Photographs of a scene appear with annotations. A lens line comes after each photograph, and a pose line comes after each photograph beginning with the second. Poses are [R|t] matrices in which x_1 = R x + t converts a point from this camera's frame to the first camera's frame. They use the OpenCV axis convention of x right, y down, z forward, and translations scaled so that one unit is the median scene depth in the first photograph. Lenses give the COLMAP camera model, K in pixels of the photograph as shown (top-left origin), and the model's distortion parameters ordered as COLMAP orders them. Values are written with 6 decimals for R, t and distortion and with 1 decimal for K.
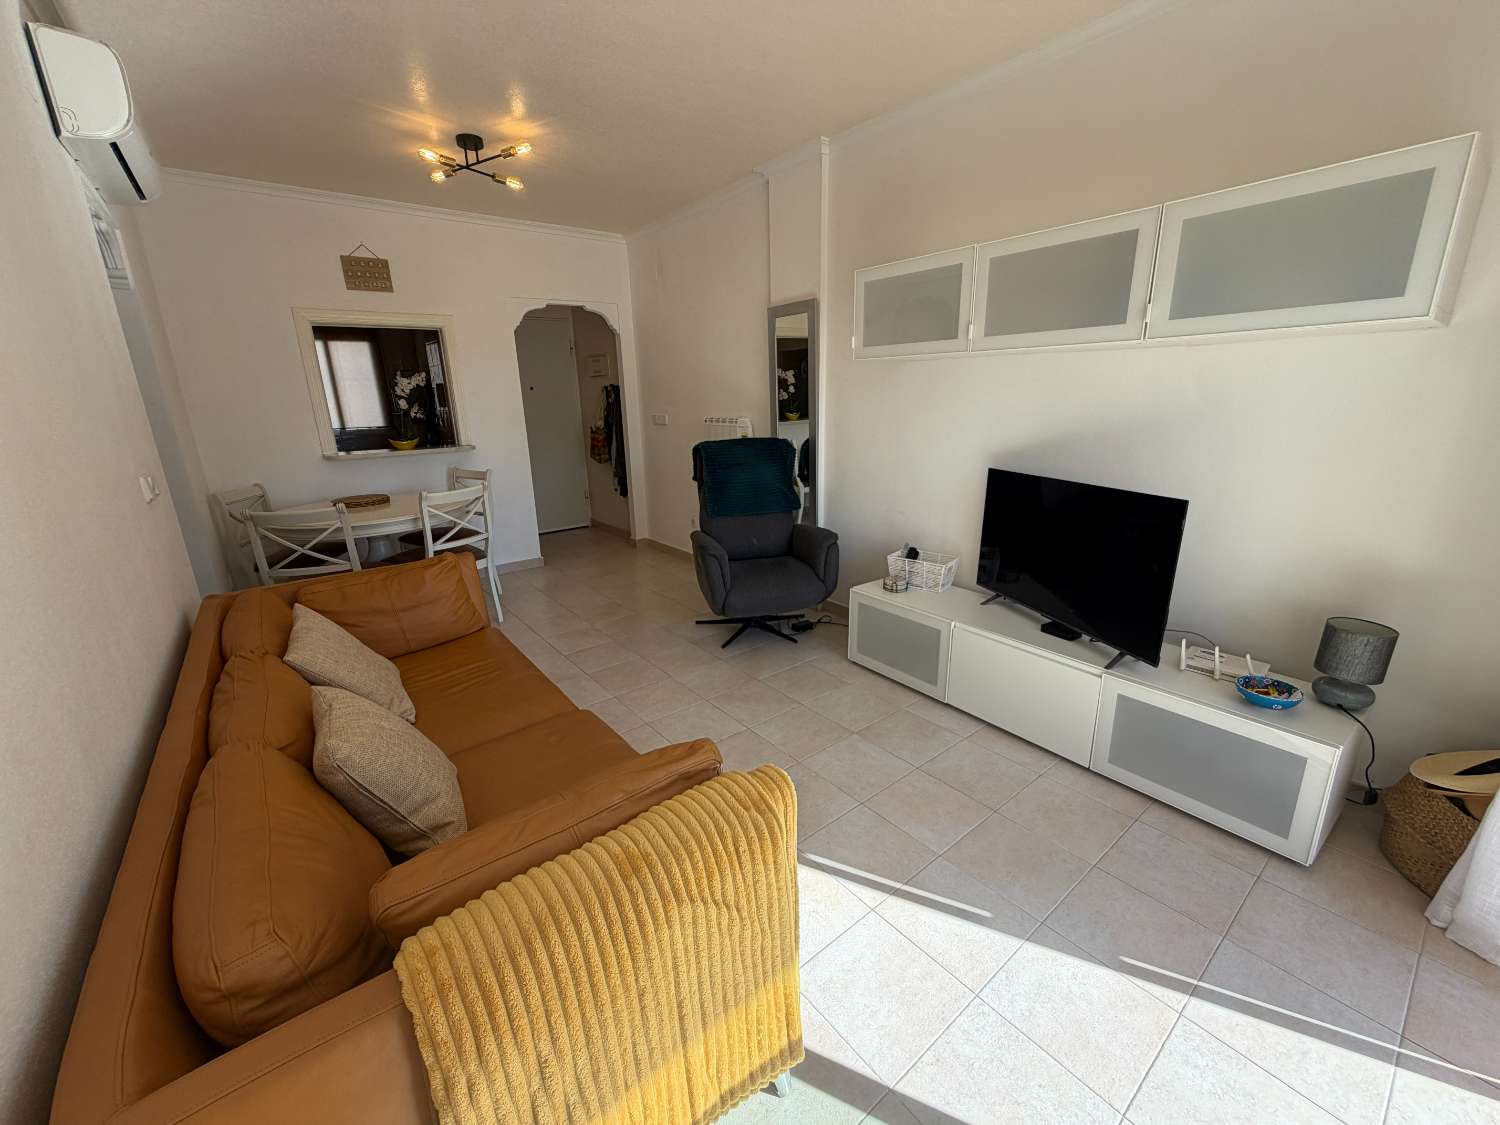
lens RADIAL K [[595.6, 0, 749.3], [0, 595.6, 558.7], [0, 0, 1]] dist [0.001140, -0.000810]
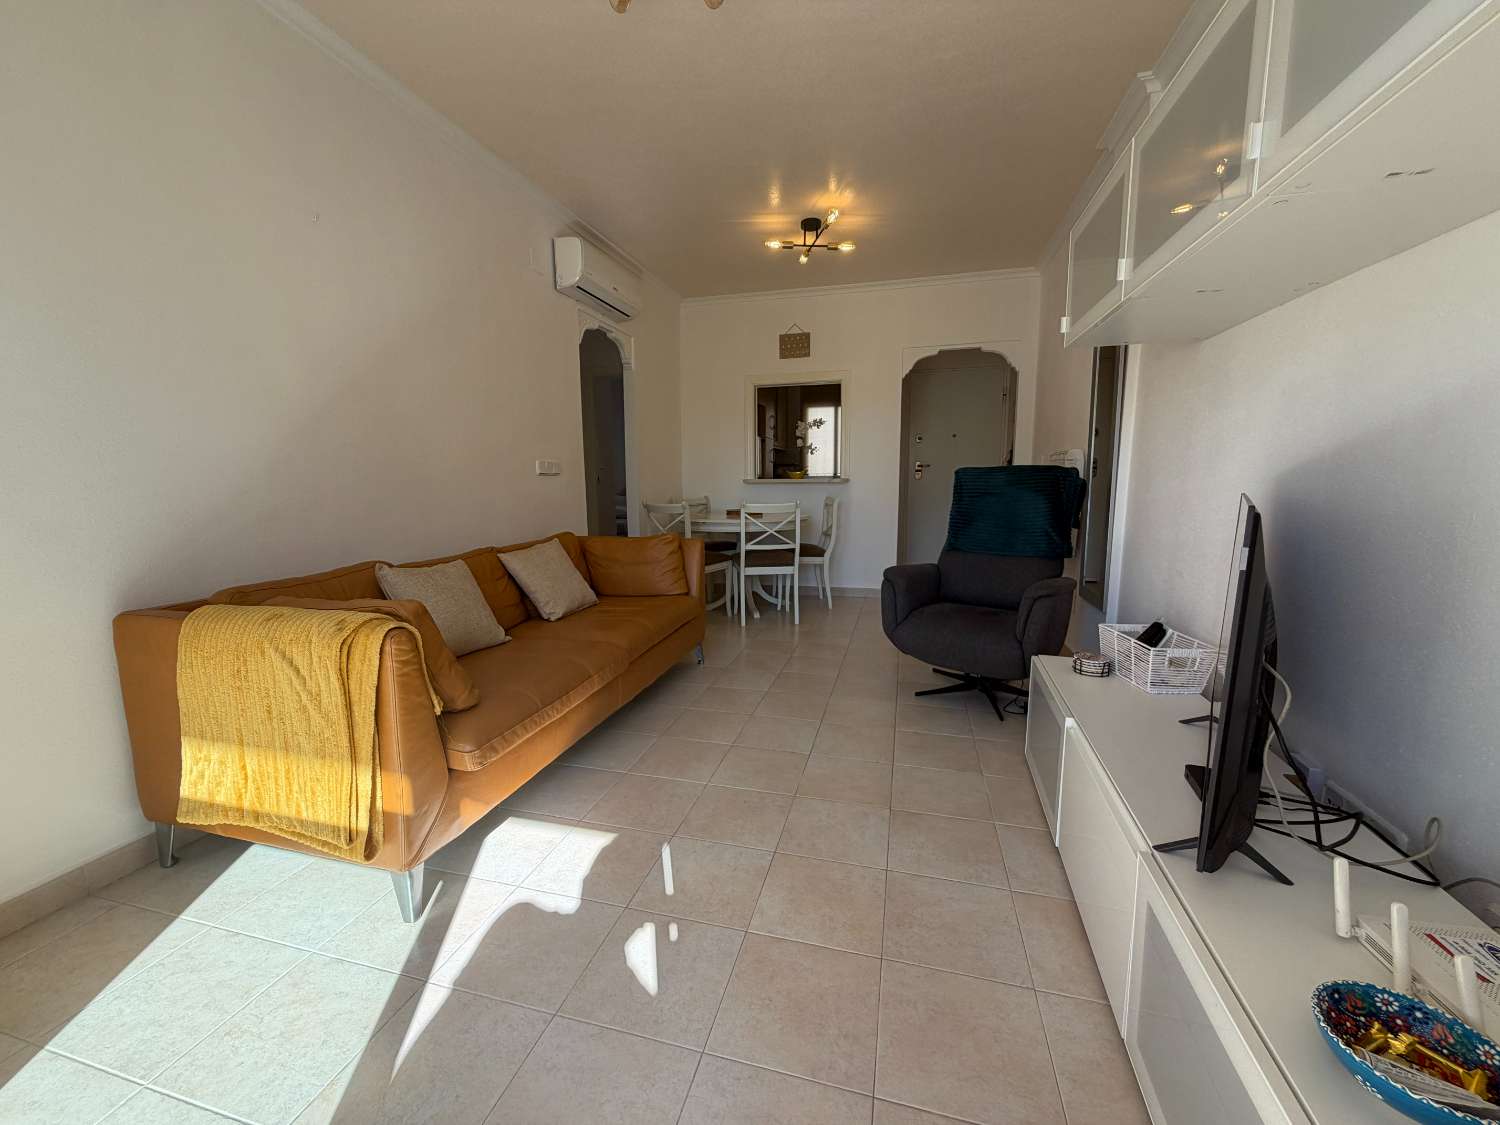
lens RADIAL K [[595.6, 0, 756.3], [0, 595.6, 564.3], [0, 0, 1]] dist [0.001140, -0.000810]
pose [[0.605840, 0.135001, -0.784049, 0.509574], [-0.217921, 0.975966, -0.000343, 0.014001], [0.765159, 0.171068, 0.620699, 0.256201]]
